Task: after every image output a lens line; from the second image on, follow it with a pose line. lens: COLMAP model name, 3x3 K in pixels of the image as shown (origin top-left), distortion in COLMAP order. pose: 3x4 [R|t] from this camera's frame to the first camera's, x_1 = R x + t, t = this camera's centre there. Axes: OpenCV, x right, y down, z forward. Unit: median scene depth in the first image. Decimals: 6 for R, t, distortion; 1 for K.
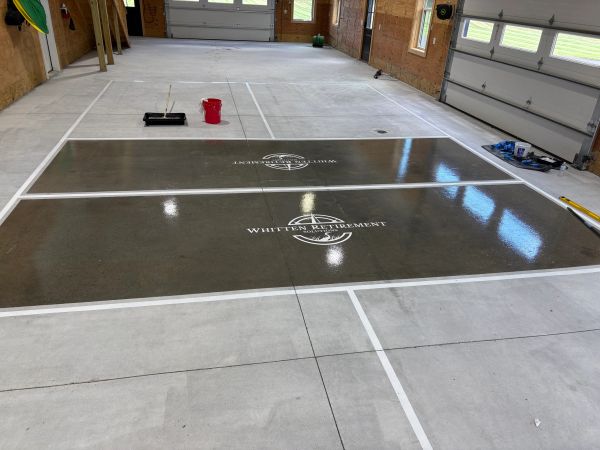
lens RADIAL K [[446.6, 0, 300.0], [0, 446.6, 225.0], [0, 0, 1]] dist [-0.031930, 0.079582]
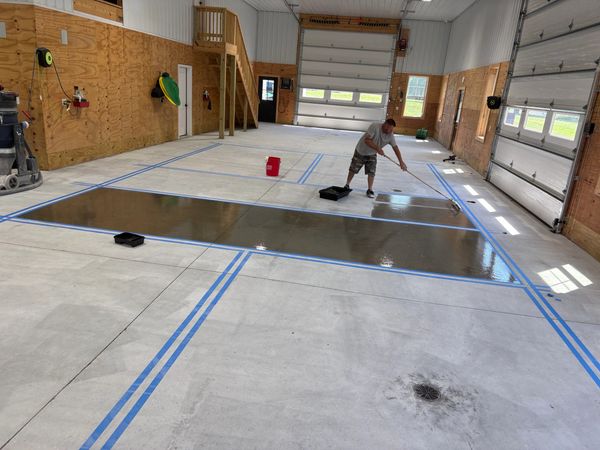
lens RADIAL K [[454.7, 0, 300.0], [0, 454.7, 225.0], [0, 0, 1]] dist [0.007017, 0.002777]
pose [[0.938859, 0.123921, -0.321228, 0.274372], [-0.190370, 0.964234, -0.184424, 0.114789], [0.286886, 0.234300, 0.928870, -0.116126]]
